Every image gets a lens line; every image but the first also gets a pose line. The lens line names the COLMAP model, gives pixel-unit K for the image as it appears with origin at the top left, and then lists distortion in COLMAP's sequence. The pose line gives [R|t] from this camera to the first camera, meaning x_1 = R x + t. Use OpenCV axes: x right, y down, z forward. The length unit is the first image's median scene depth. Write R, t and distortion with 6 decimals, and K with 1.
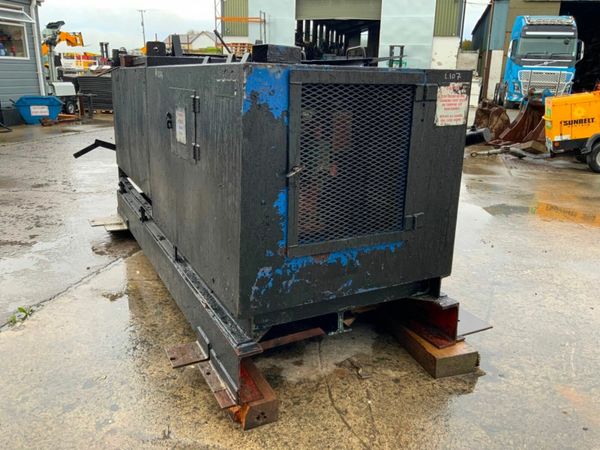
lens RADIAL K [[502.3, 0, 302.0], [0, 502.3, 227.2], [0, 0, 1]] dist [0.048149, -0.089070]
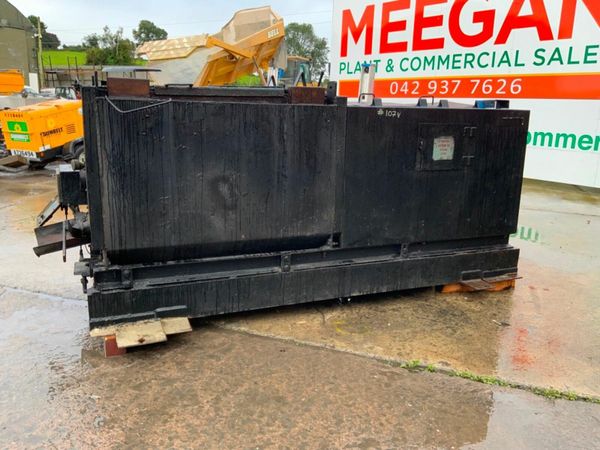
lens RADIAL K [[502.3, 0, 301.7], [0, 502.3, 224.5], [0, 0, 1]] dist [0.048149, -0.089070]
pose [[0.087605, -0.254358, 0.963134, -0.327451], [0.258838, 0.939455, 0.224561, -0.080597], [-0.961940, 0.229623, 0.148138, 0.230943]]
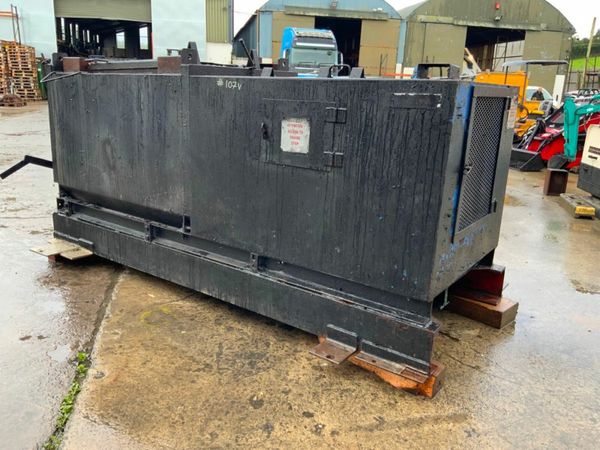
lens RADIAL K [[502.3, 0, 298.8], [0, 502.3, 226.6], [0, 0, 1]] dist [0.048149, -0.089070]
pose [[0.894488, -0.110292, 0.433275, -0.131616], [0.113610, 0.993357, 0.018319, -0.006397], [-0.432417, 0.032838, 0.901076, 0.013902]]
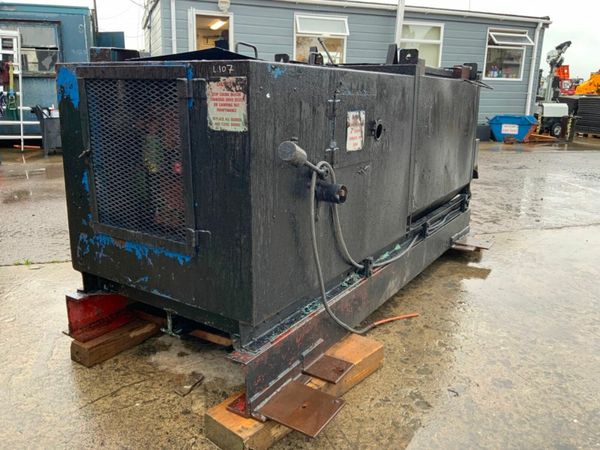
lens RADIAL K [[502.3, 0, 303.7], [0, 502.3, 227.0], [0, 0, 1]] dist [0.048149, -0.089070]
pose [[0.500920, 0.217993, -0.837591, 0.179769], [-0.256320, 0.961712, 0.097005, -0.027895], [0.826668, 0.166099, 0.537616, 0.118596]]
